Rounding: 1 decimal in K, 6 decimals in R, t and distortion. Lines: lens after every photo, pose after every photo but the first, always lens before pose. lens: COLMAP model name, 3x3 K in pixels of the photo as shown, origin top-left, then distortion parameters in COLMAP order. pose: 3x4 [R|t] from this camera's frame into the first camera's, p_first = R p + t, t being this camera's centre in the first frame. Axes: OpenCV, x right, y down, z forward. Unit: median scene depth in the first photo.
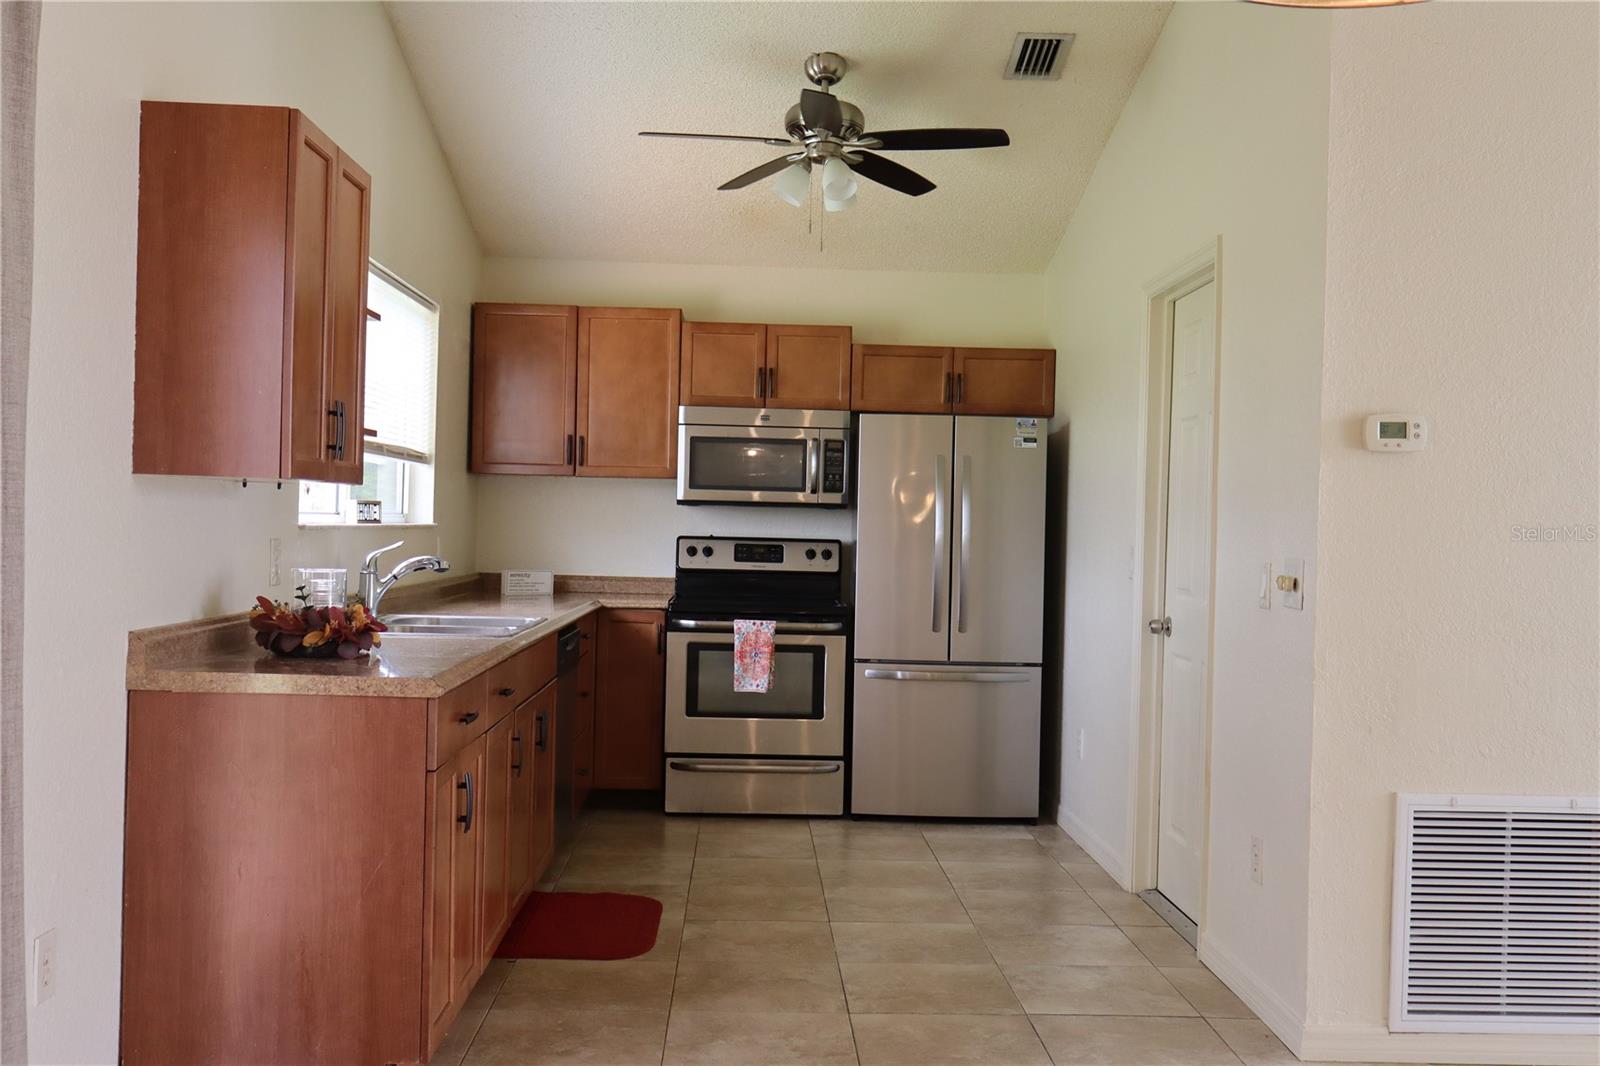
lens RADIAL K [[1521.6, 0, 800.0], [0, 1521.6, 533.0], [0, 0, 1]] dist [0.009485, -0.016528]
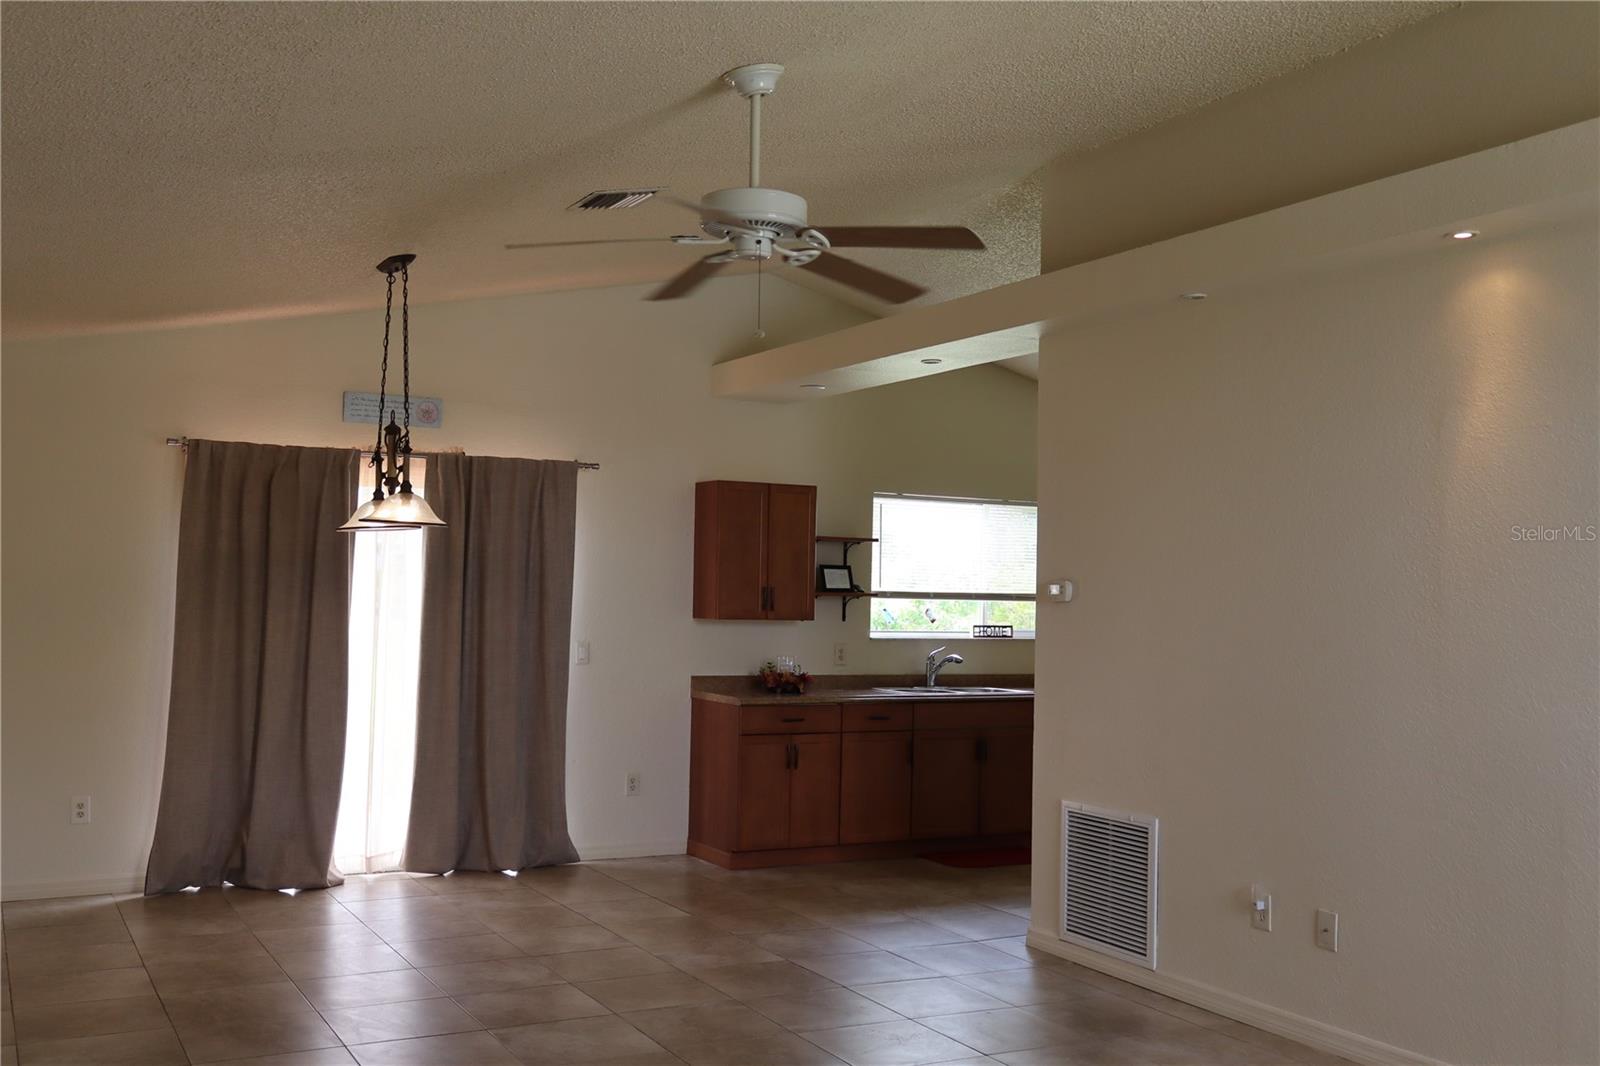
lens RADIAL K [[1521.6, 0, 800.0], [0, 1521.6, 533.0], [0, 0, 1]] dist [0.009485, -0.016528]
pose [[0.444903, -0.051626, -0.894090, 1.006931], [-0.011531, 0.997924, -0.063360, -0.009722], [0.895505, 0.038499, 0.443384, -0.023011]]
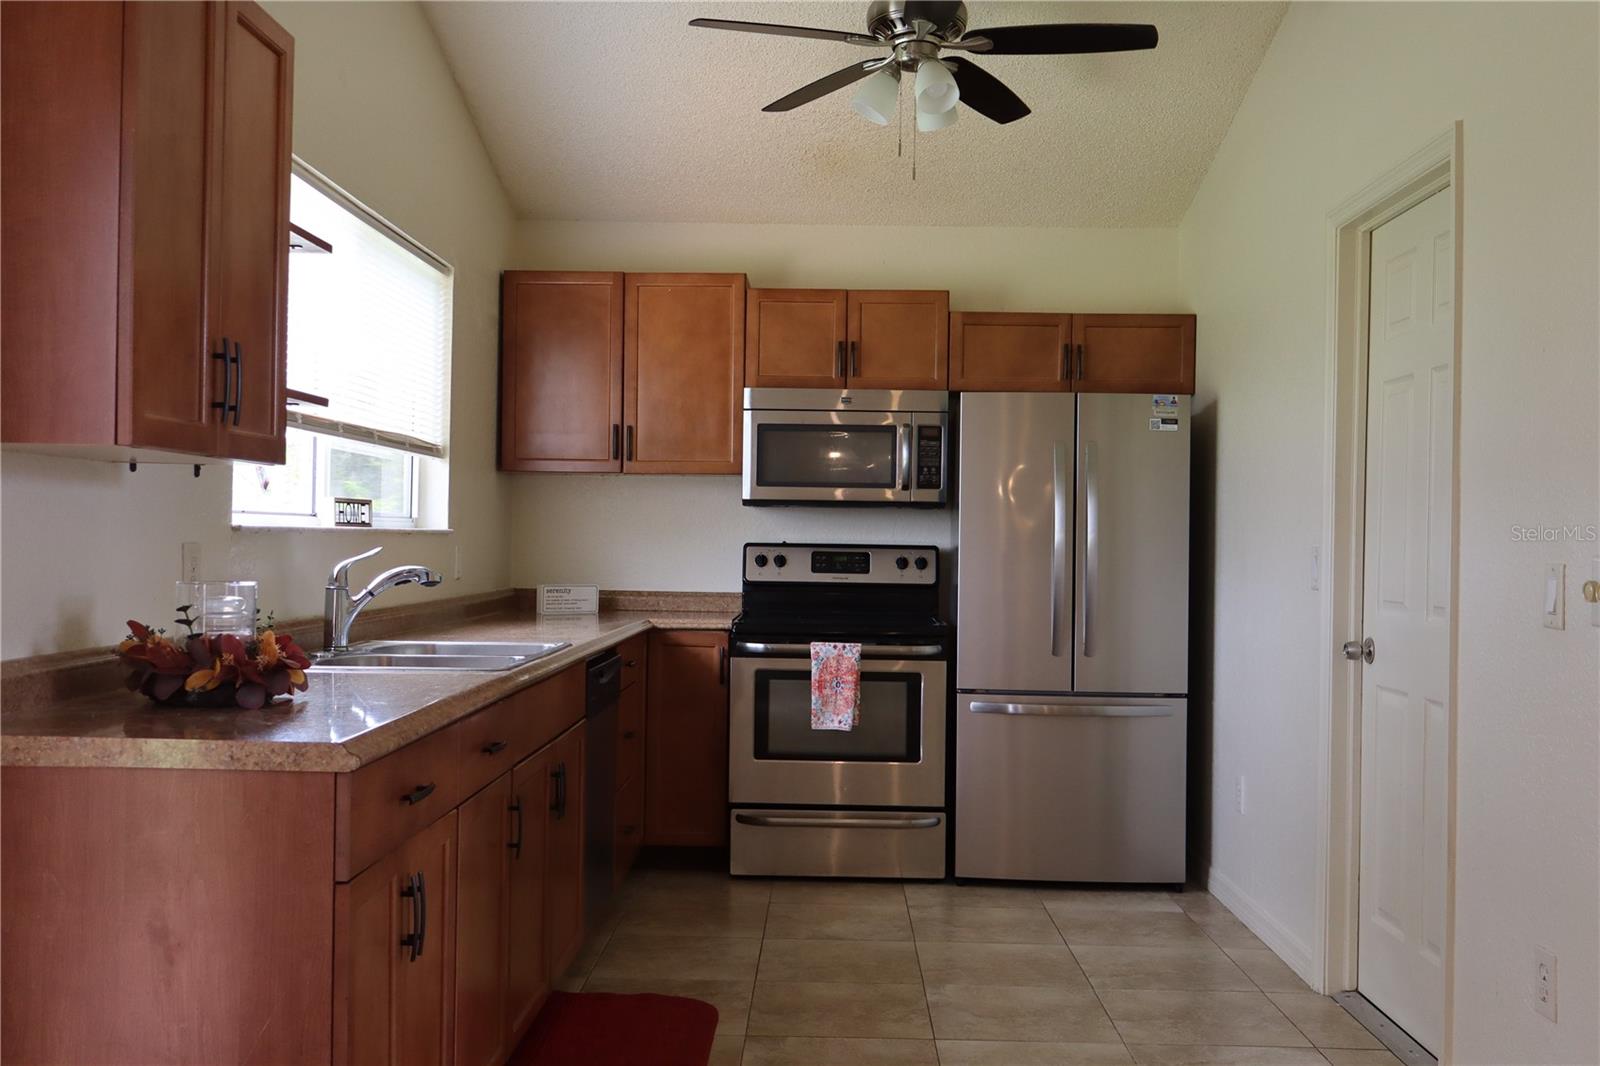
lens RADIAL K [[1536.5, 0, 800.0], [0, 1536.5, 533.0], [0, 0, 1]] dist [0.028196, -0.014302]
pose [[0.998364, -0.009470, -0.056386, -0.001449], [0.008900, 0.999907, -0.010344, 0.005991], [0.056479, 0.009825, 0.998355, 0.162050]]
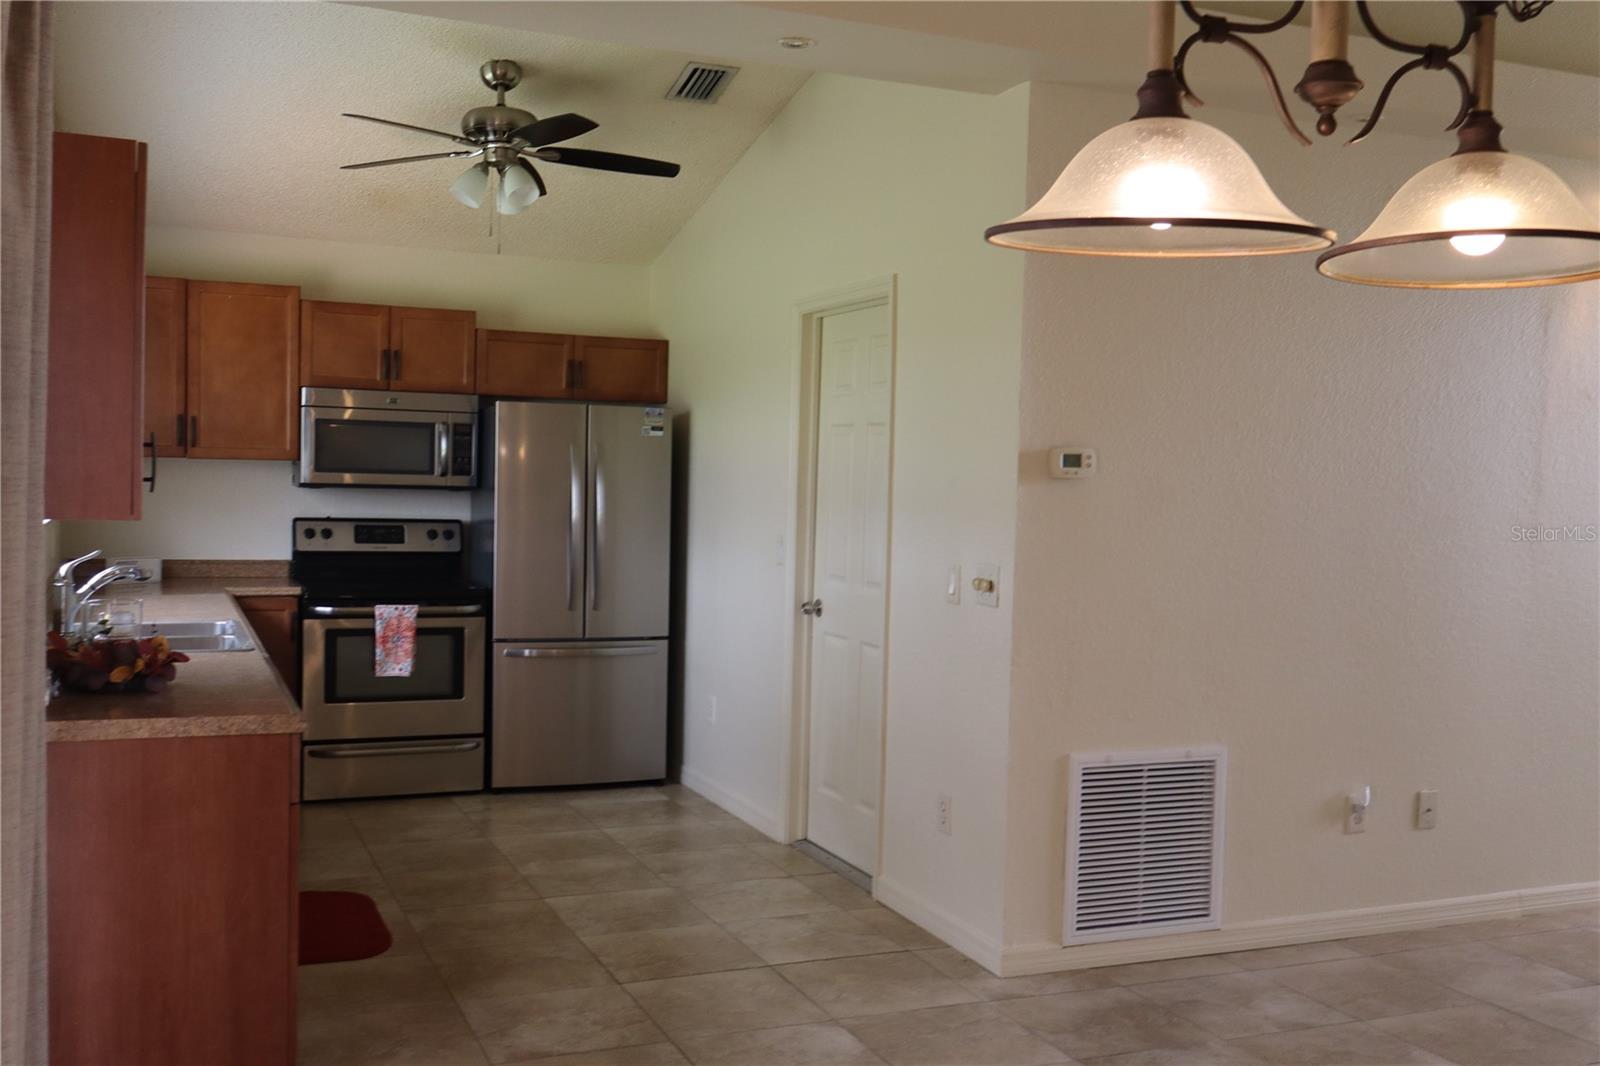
lens RADIAL K [[1521.6, 0, 800.0], [0, 1521.6, 533.0], [0, 0, 1]] dist [0.009485, -0.016528]
pose [[0.933641, -0.014139, 0.357931, -0.138967], [-0.001392, 0.999070, 0.043098, -0.034045], [-0.358208, -0.040737, 0.932753, -0.035283]]
